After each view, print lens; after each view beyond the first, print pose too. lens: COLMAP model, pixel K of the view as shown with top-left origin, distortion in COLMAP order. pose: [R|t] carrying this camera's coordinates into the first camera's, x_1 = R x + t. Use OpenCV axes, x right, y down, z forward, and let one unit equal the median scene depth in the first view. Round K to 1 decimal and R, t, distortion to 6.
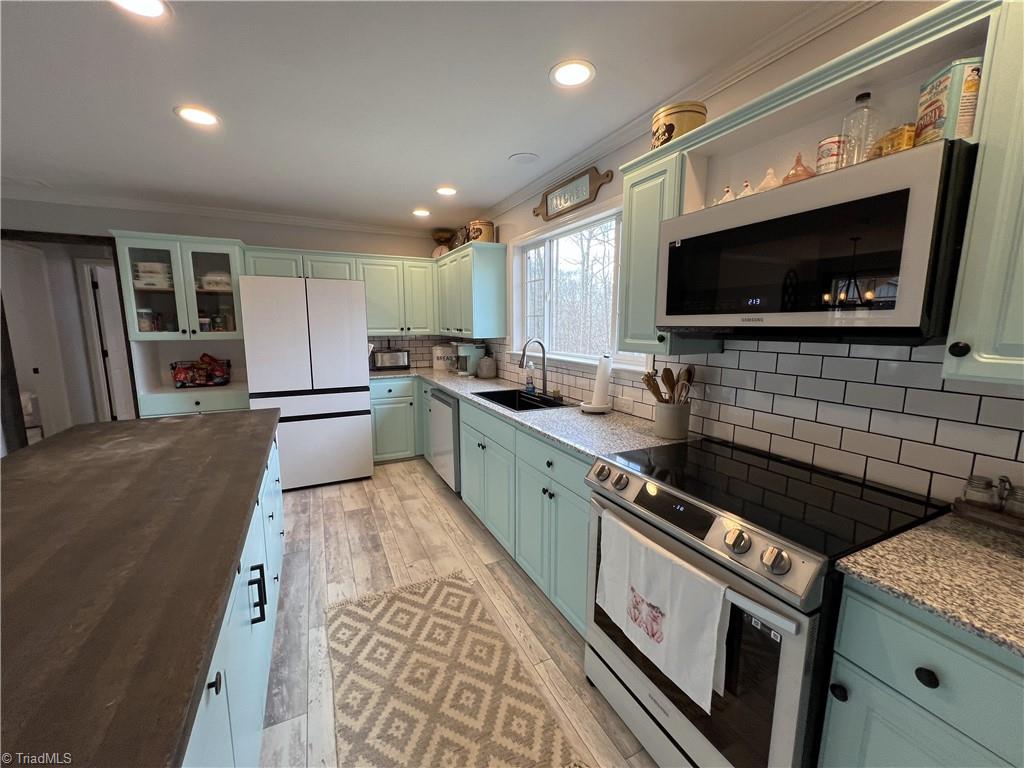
lens RADIAL K [[409.0, 0, 512.0], [0, 409.0, 384.0], [0, 0, 1]] dist [0.000822, 0.000103]
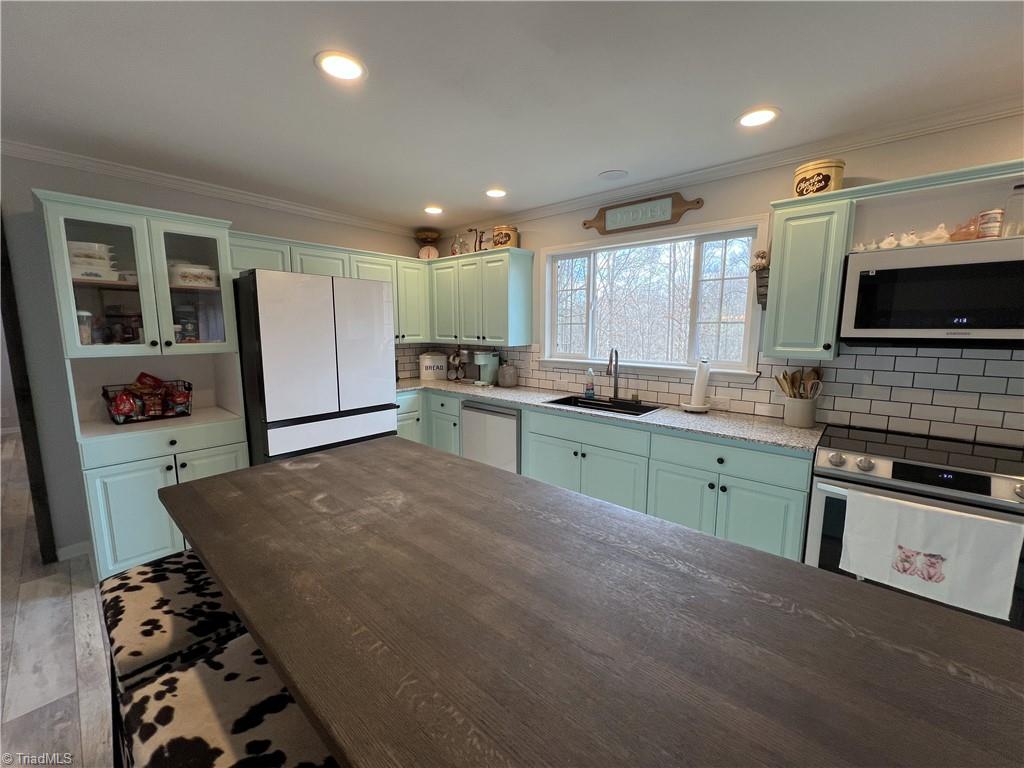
lens RADIAL K [[409.0, 0, 512.0], [0, 409.0, 384.0], [0, 0, 1]] dist [0.000822, 0.000103]
pose [[0.924381, -0.050455, 0.378120, -0.502685], [0.053544, 0.998563, 0.002347, -0.026712], [-0.377695, 0.018076, 0.925754, 0.110086]]
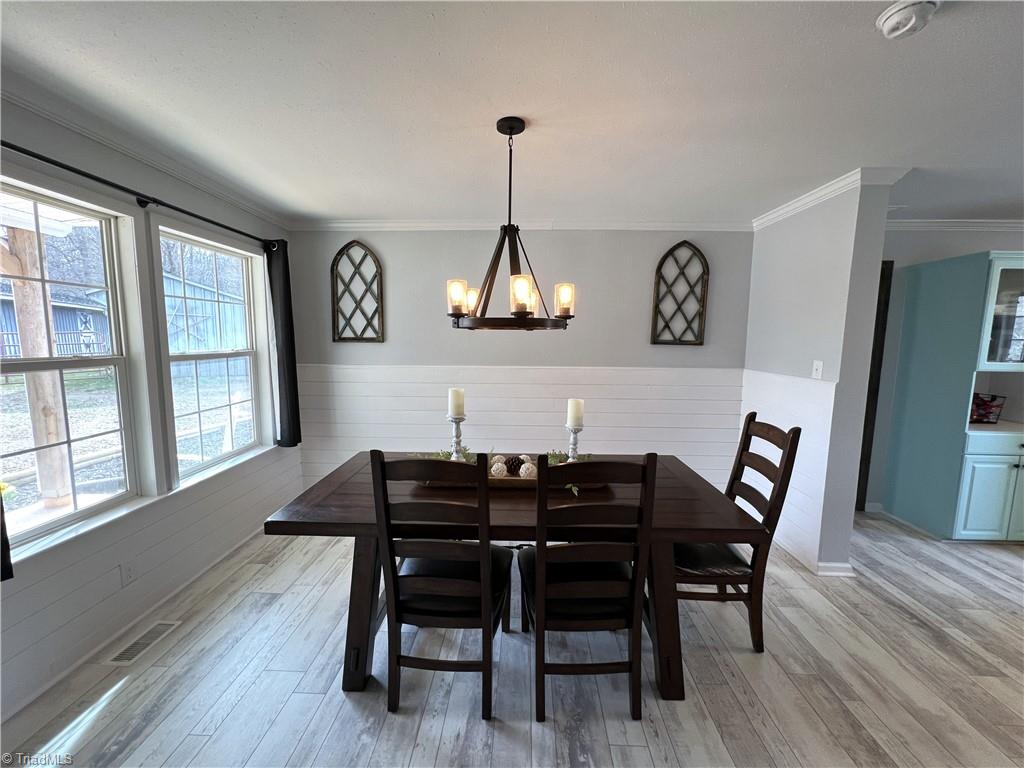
lens RADIAL K [[409.0, 0, 512.0], [0, 409.0, 384.0], [0, 0, 1]] dist [0.000822, 0.000103]
pose [[0.883369, 0.064327, -0.464243, -1.382823], [-0.080170, 0.996677, -0.014445, 0.016903], [0.461771, 0.049978, 0.885590, -0.272227]]
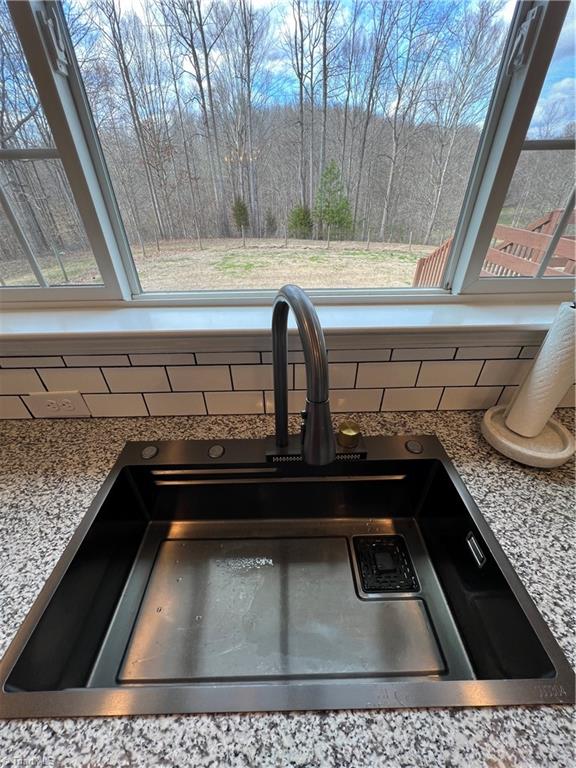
lens RADIAL K [[303.5, 0, 290.9], [0, 303.5, 381.8], [0, 0, 1]] dist [0.000412, 0.000196]
pose [[0.422064, -0.517313, 0.744479, -0.065474], [0.143272, 0.848950, 0.508682, -0.126664], [-0.895173, -0.108033, 0.432427, 0.797160]]
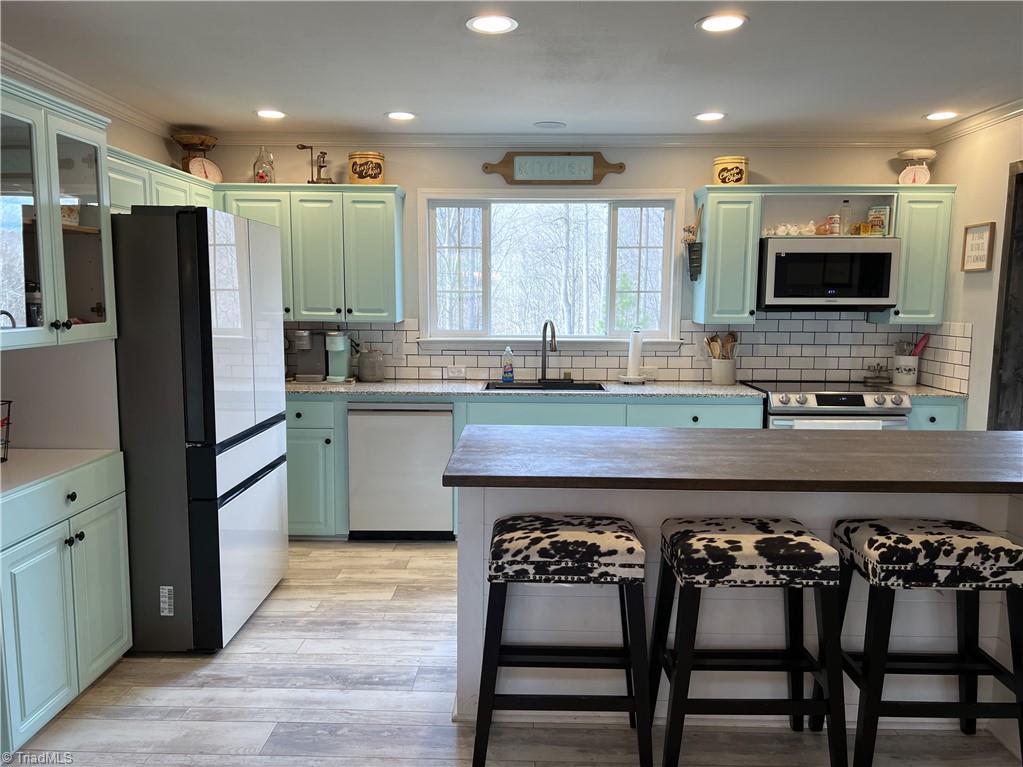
lens RADIAL K [[775.4, 0, 514.9], [0, 775.4, 389.0], [0, 0, 1]] dist [0.113705, -0.214454]
pose [[0.456801, -0.105335, 0.883311, -1.304521], [0.124882, 0.990725, 0.053562, -0.049196], [-0.880760, 0.085842, 0.465718, 0.232665]]
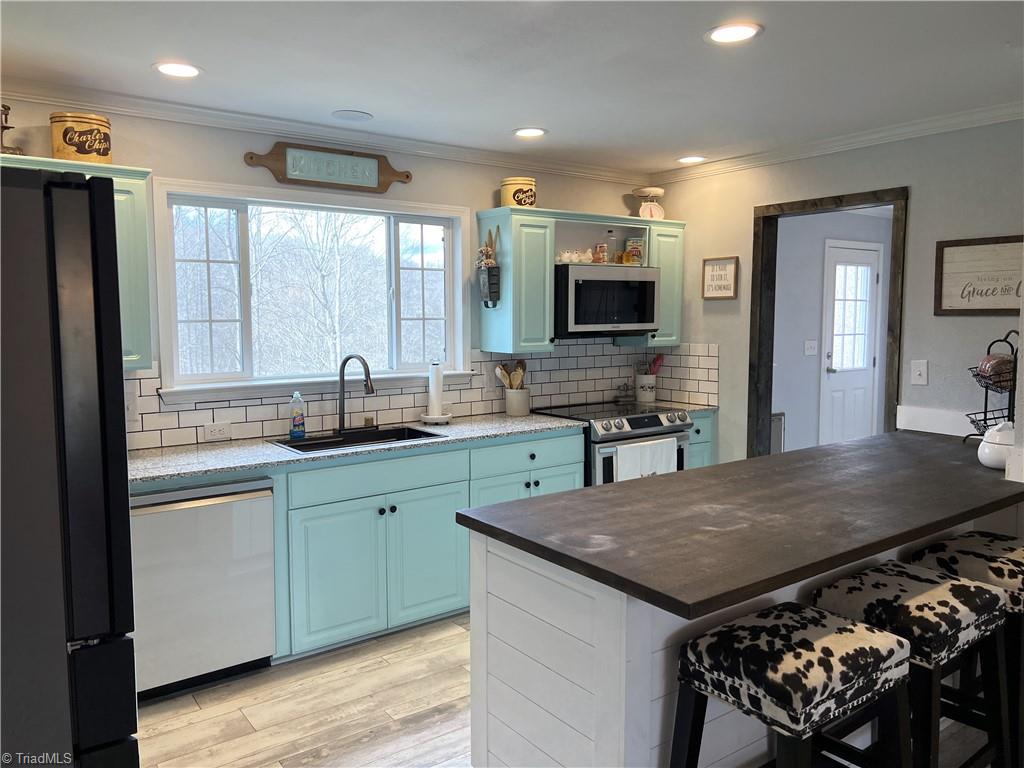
lens RADIAL K [[760.8, 0, 506.3], [0, 760.8, 381.1], [0, 0, 1]] dist [0.074480, -0.096293]
pose [[-0.176193, -0.089052, 0.980319, -1.145030], [0.147381, 0.982287, 0.115719, -0.154599], [-0.973260, 0.164869, -0.159947, 0.819368]]
